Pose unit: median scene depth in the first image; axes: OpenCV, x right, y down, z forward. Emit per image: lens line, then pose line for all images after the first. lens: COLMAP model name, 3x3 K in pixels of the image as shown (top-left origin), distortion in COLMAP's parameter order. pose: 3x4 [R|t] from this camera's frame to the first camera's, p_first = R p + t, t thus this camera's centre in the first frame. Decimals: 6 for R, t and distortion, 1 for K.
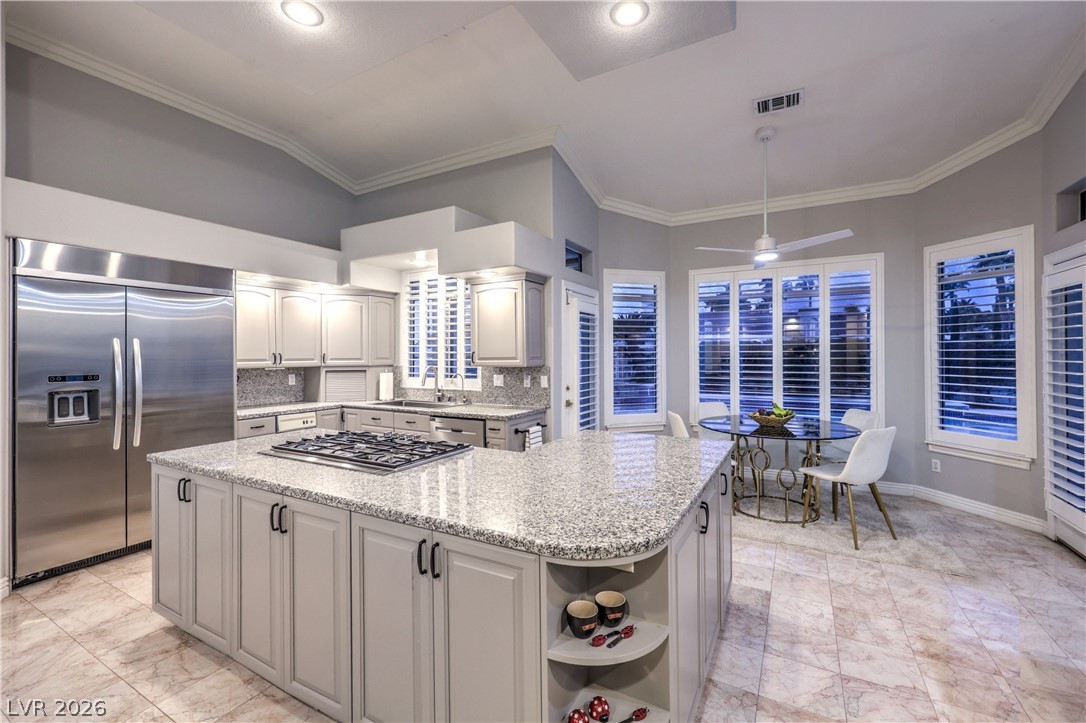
lens RADIAL K [[449.4, 0, 553.9], [0, 449.4, 355.2], [0, 0, 1]] dist [-0.003256, 0.001595]
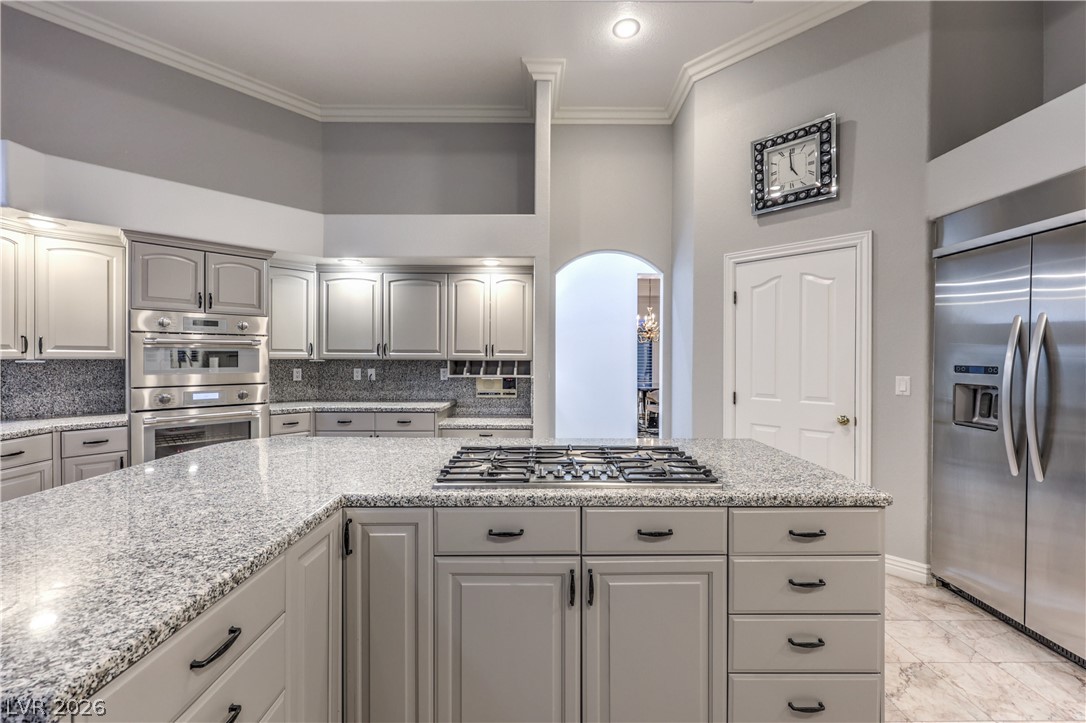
lens RADIAL K [[449.4, 0, 545.4], [0, 449.4, 355.1], [0, 0, 1]] dist [-0.003256, 0.001595]
pose [[-0.878129, 0.003346, -0.478412, -0.002020], [-0.000477, 0.999969, 0.007869, 0.011508], [0.478423, 0.007138, -0.878100, 0.834042]]
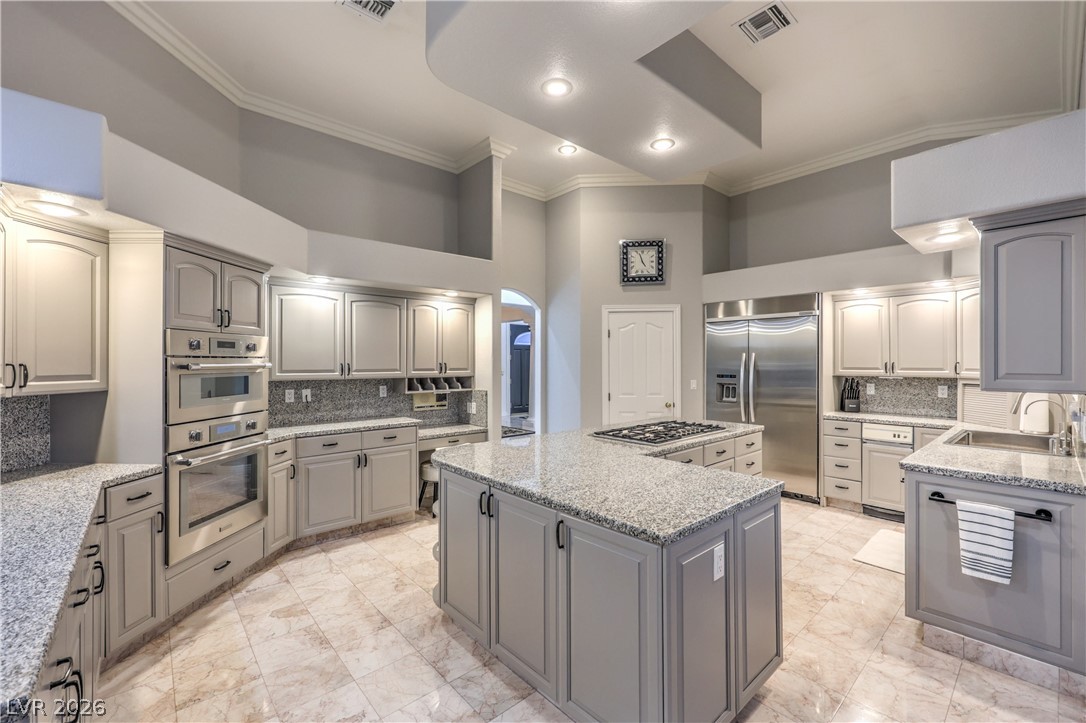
lens RADIAL K [[449.4, 0, 550.6], [0, 449.4, 362.7], [0, 0, 1]] dist [-0.003256, 0.001595]
pose [[-0.339211, 0.007686, -0.940679, 0.528359], [0.001348, 0.999970, 0.007684, -0.010915], [0.940709, 0.001338, -0.339211, 0.590596]]
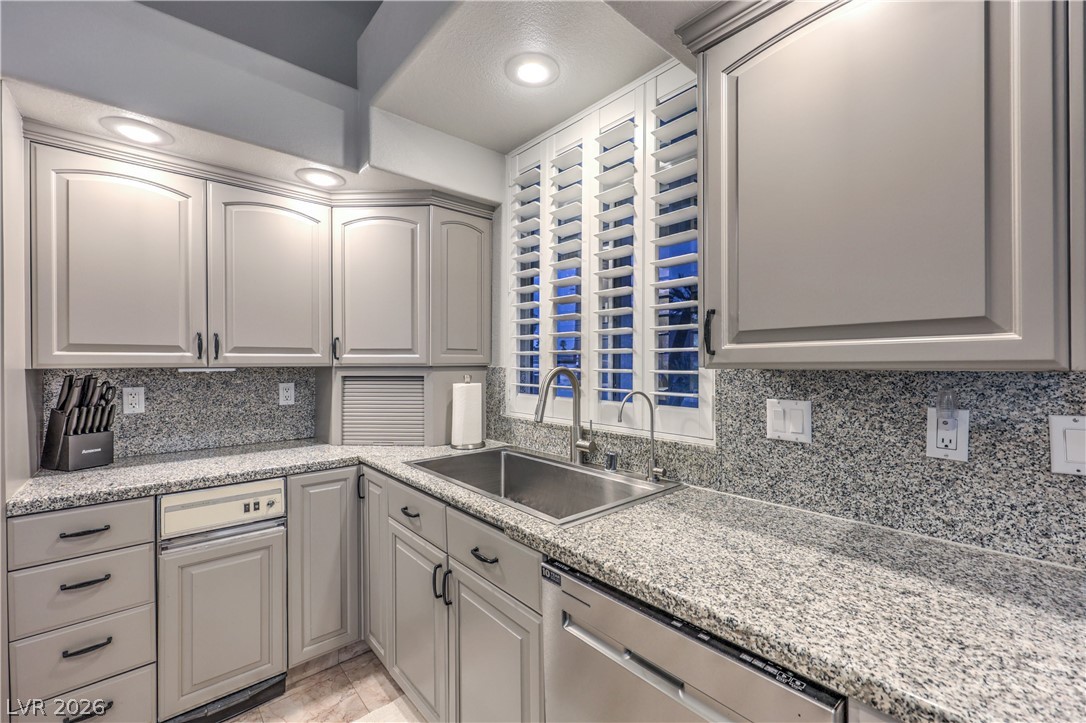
lens RADIAL K [[449.4, 0, 556.8], [0, 449.4, 362.6], [0, 0, 1]] dist [-0.003256, 0.001595]
pose [[0.945411, 0.004253, -0.325851, -0.160921], [-0.003941, 0.999991, 0.001617, 0.019791], [0.325855, -0.000245, 0.945420, 0.662401]]
